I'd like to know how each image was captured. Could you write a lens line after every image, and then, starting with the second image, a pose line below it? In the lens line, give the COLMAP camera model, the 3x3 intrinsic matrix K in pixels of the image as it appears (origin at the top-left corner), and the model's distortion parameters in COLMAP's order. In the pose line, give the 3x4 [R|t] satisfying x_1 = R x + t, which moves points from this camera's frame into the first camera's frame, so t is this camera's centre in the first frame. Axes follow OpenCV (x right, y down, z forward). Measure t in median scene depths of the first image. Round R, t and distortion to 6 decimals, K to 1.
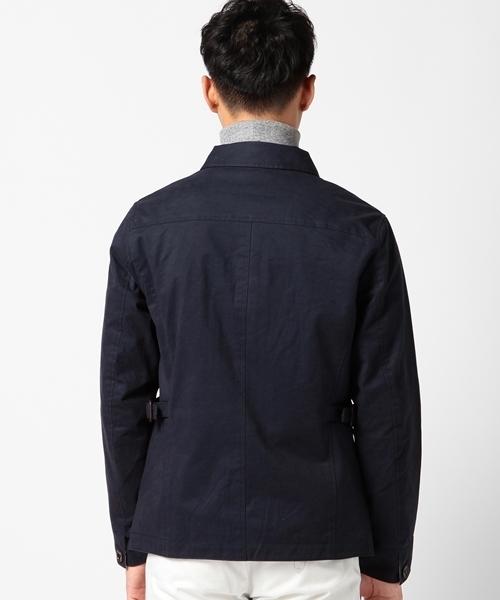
lens RADIAL K [[1434.9, 0, 250.0], [0, 1434.9, 300.0], [0, 0, 1]] dist [0.277962, 0.033898]
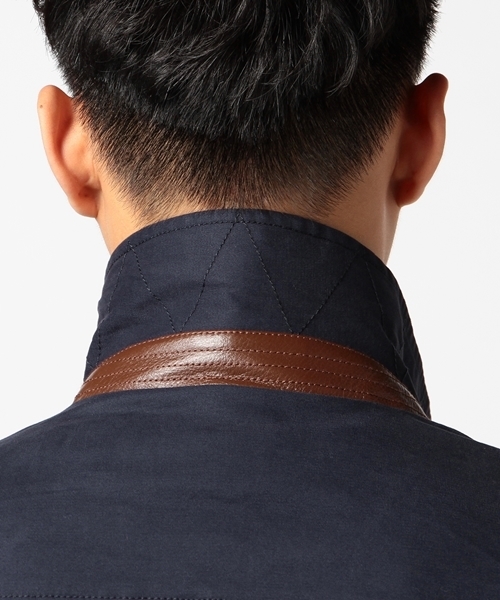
lens RADIAL K [[1577.6, 0, 250.0], [0, 1577.6, 300.0], [0, 0, 1]] dist [0.002289, 0.105883]
pose [[0.999507, -0.017996, 0.025743, -0.001187], [0.021056, 0.992056, -0.124020, -0.076579], [-0.023307, 0.124501, 0.991946, 0.713110]]
